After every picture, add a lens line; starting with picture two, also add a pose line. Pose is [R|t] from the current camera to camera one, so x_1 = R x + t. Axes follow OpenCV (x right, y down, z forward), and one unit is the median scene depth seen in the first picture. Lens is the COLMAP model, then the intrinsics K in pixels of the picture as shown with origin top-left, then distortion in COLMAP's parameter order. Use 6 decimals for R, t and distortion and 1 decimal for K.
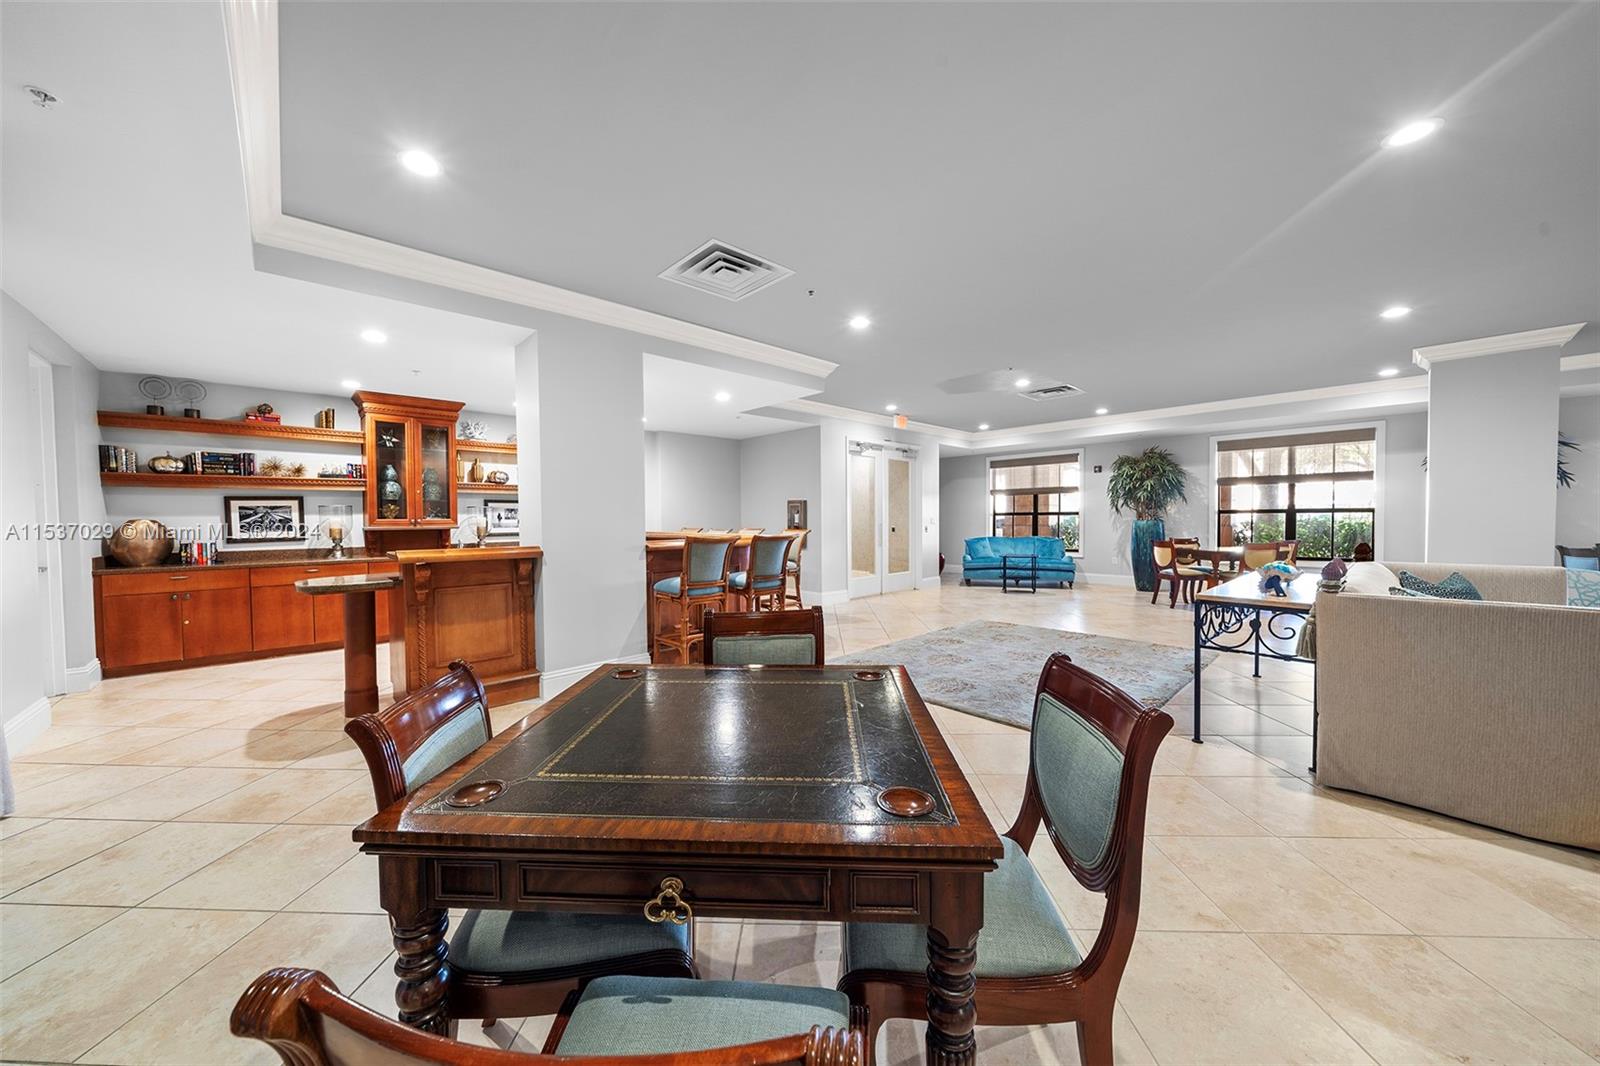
lens RADIAL K [[543.2, 0, 789.2], [0, 543.2, 529.4], [0, 0, 1]] dist [-0.000915, 0.000013]
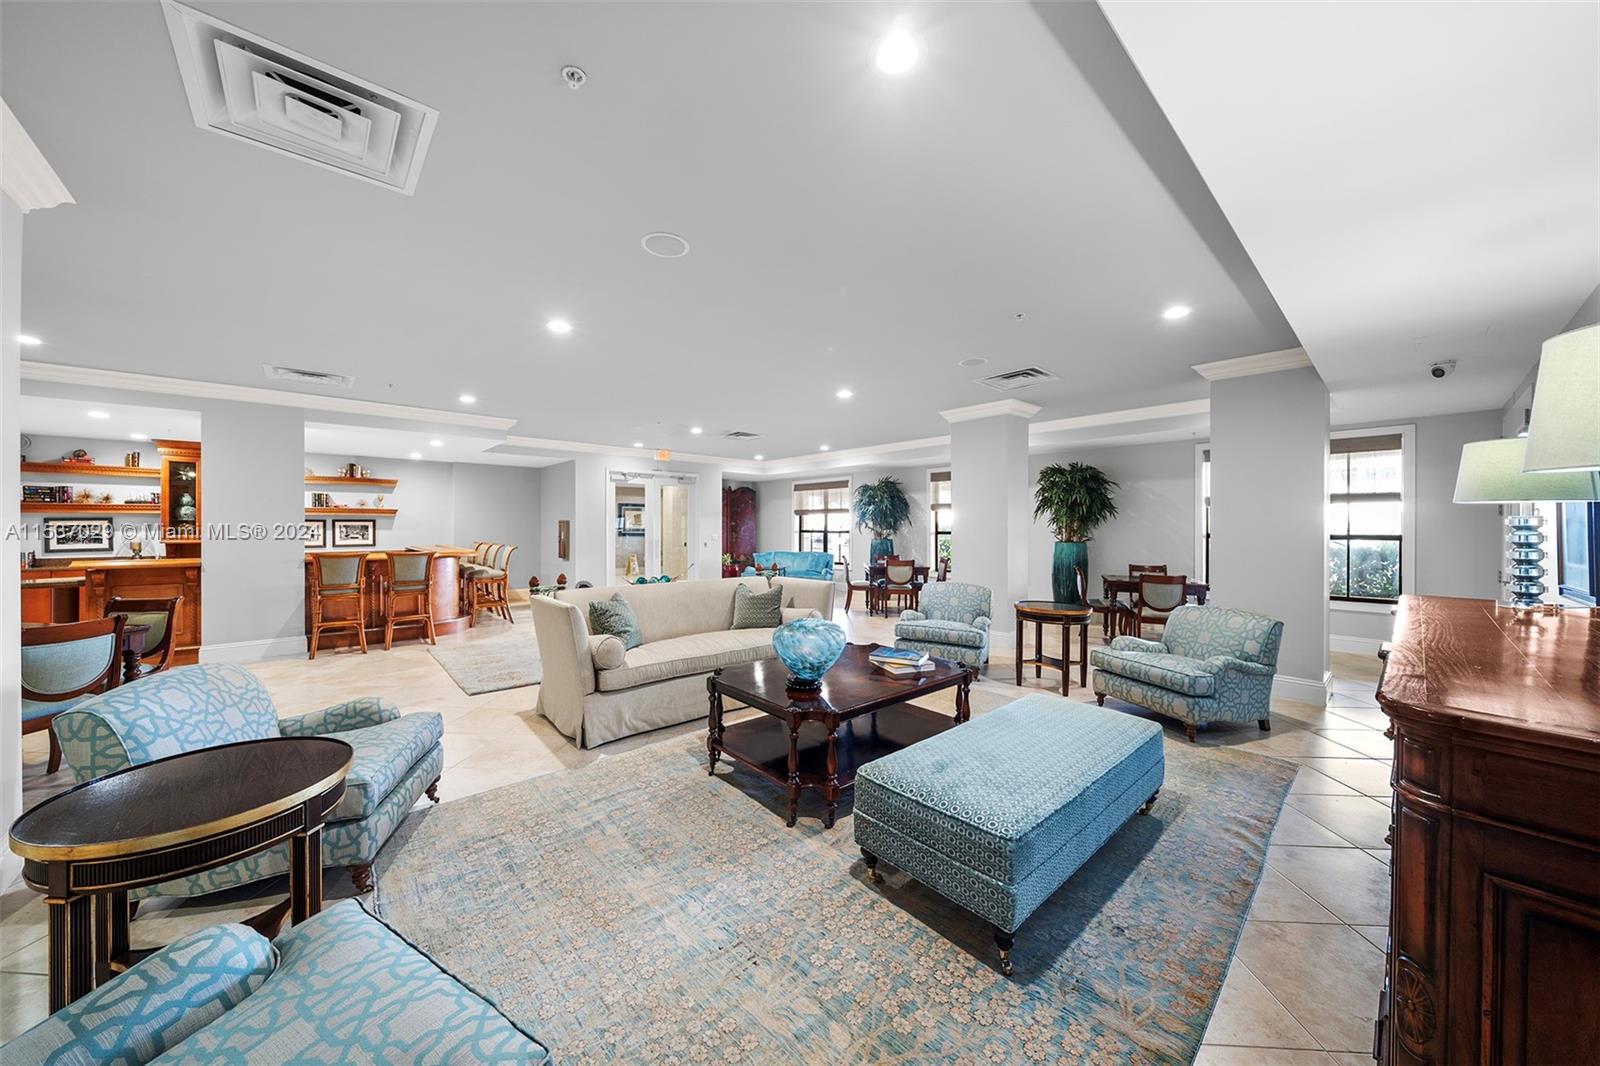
lens RADIAL K [[543.2, 0, 789.2], [0, 543.2, 529.4], [0, 0, 1]] dist [-0.000915, 0.000013]
pose [[0.999336, 0.011152, -0.034673, 0.819650], [-0.011739, 0.999790, -0.016773, -0.029195], [0.034478, 0.017169, 0.999258, -0.277283]]
